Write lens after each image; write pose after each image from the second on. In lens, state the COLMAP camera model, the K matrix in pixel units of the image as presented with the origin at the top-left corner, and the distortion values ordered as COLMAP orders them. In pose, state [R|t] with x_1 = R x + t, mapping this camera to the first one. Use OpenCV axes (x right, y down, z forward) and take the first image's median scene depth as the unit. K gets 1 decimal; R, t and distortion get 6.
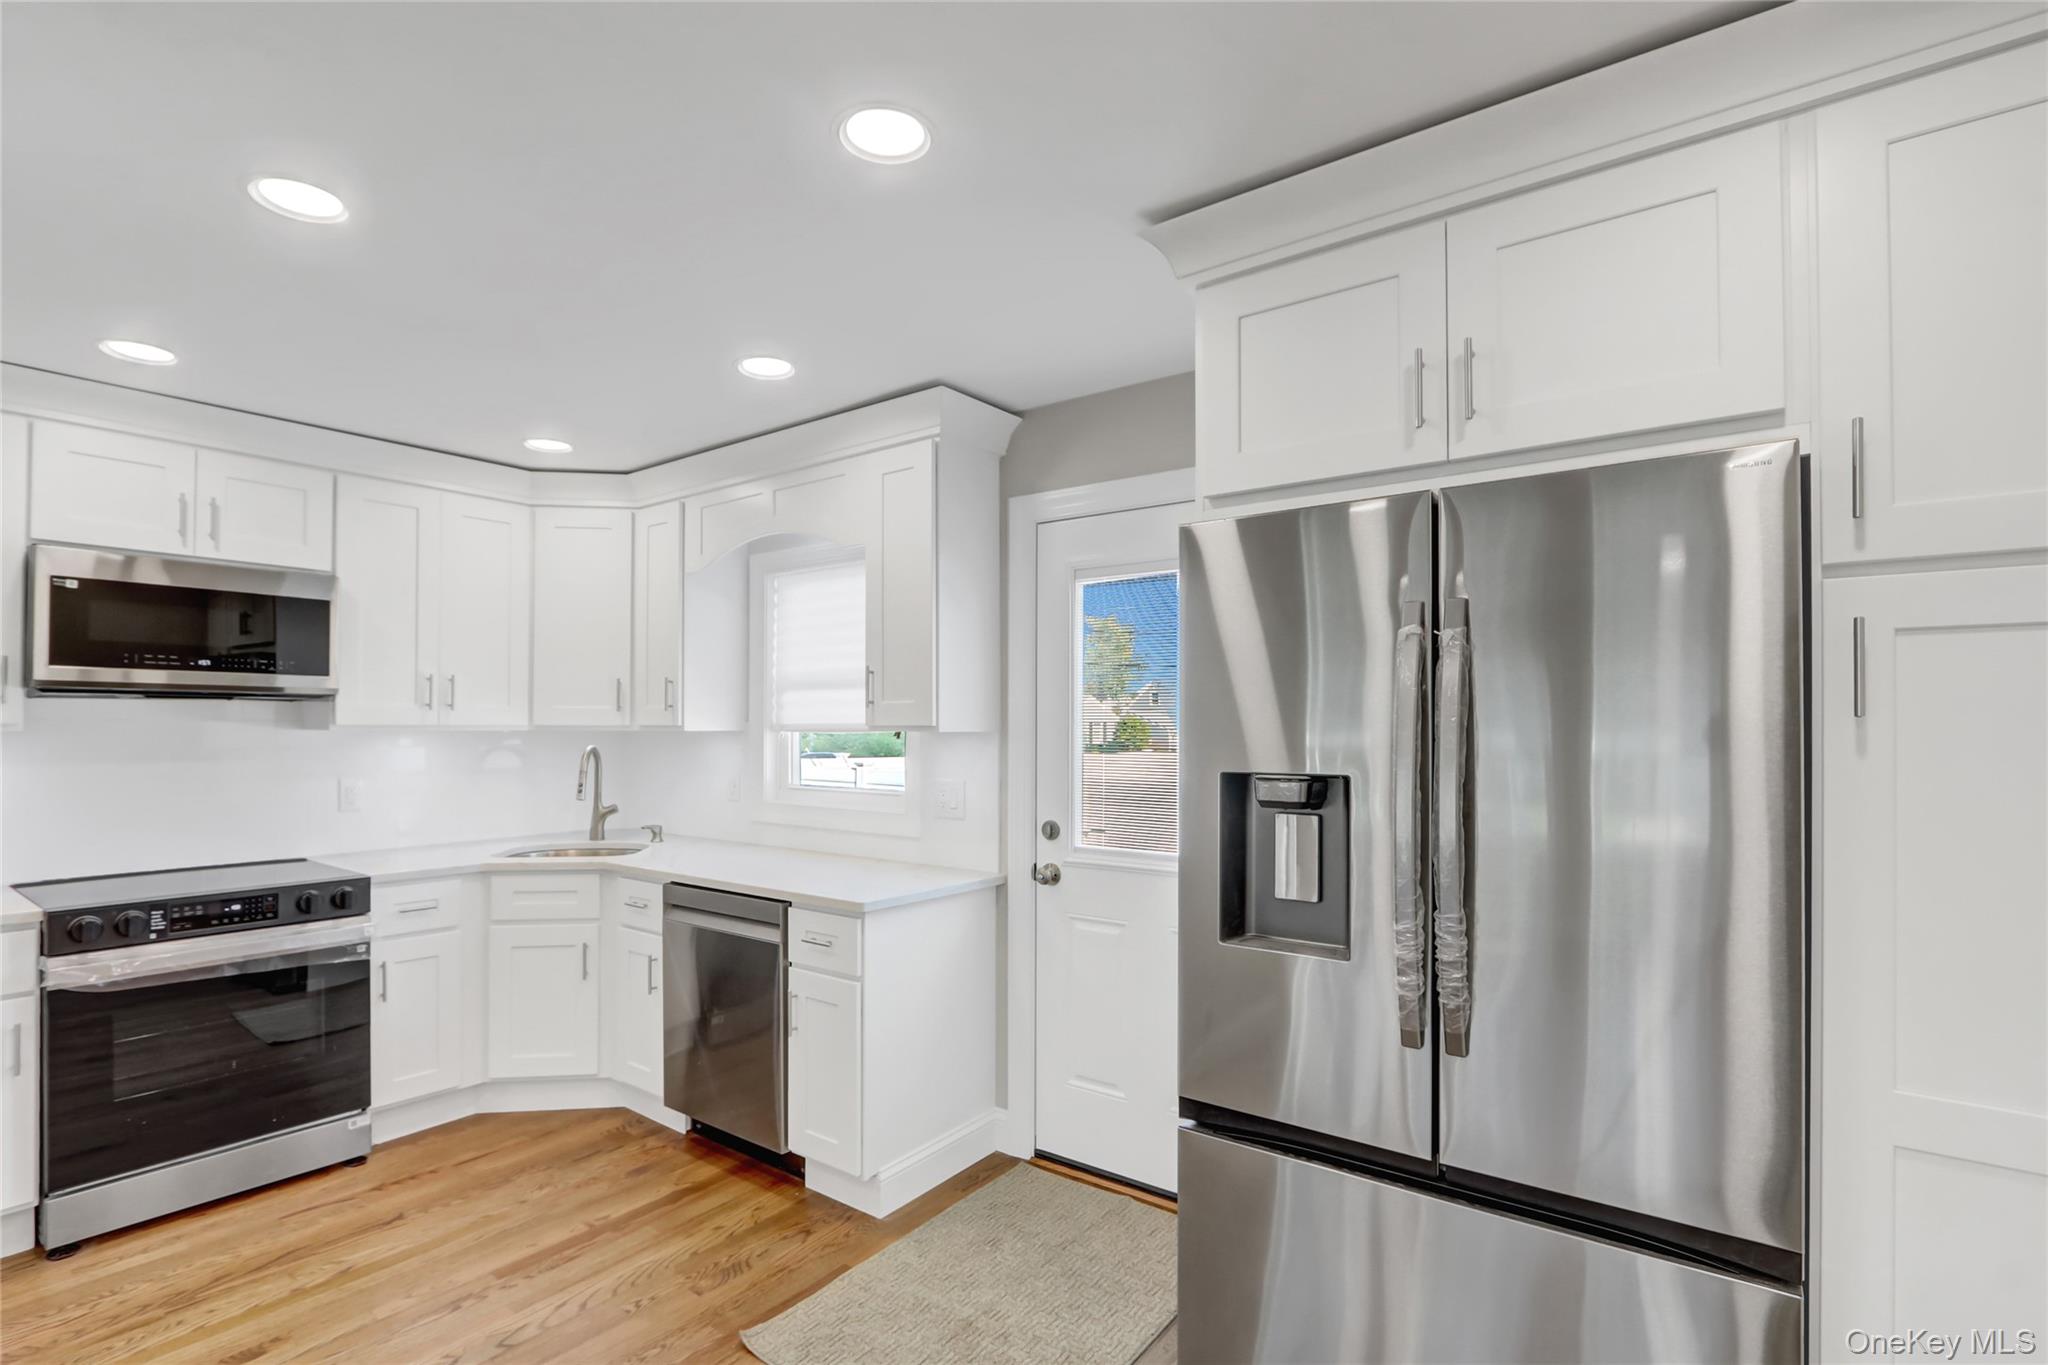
lens RADIAL K [[970.4, 0, 1026.4], [0, 970.4, 719.1], [0, 0, 1]] dist [-0.015163, -0.000264]
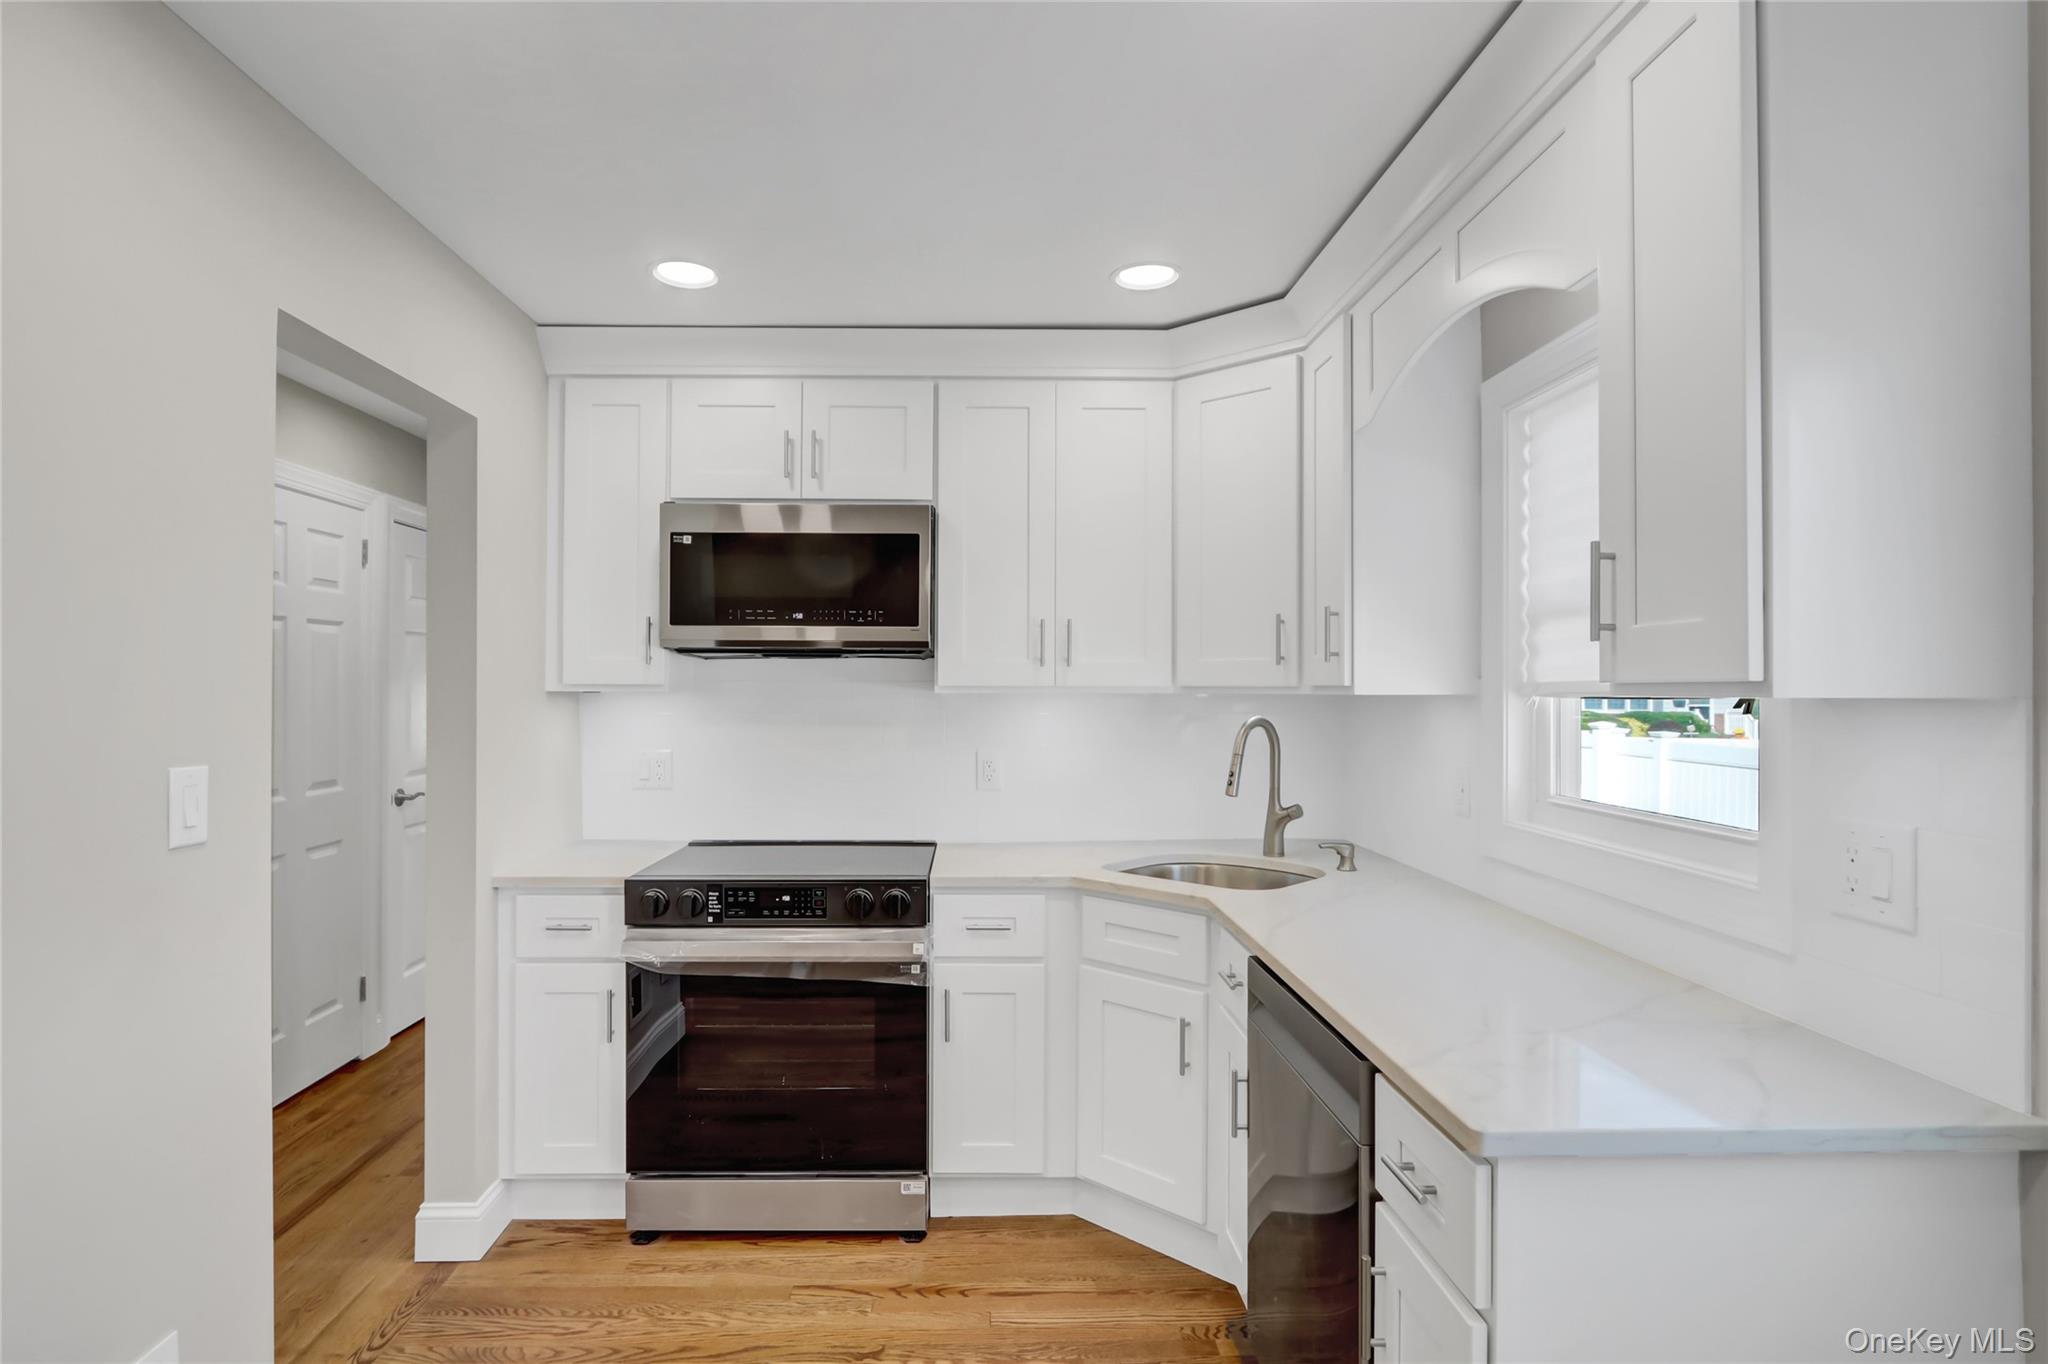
lens RADIAL K [[1071.6, 0, 1017.6], [0, 1071.6, 687.5], [0, 0, 1]] dist [-0.019787, 0.001705]
pose [[0.611356, -0.002108, -0.791353, 0.052256], [0.005594, 0.999983, 0.001657, 0.006840], [0.791336, -0.005440, 0.611357, 0.522657]]
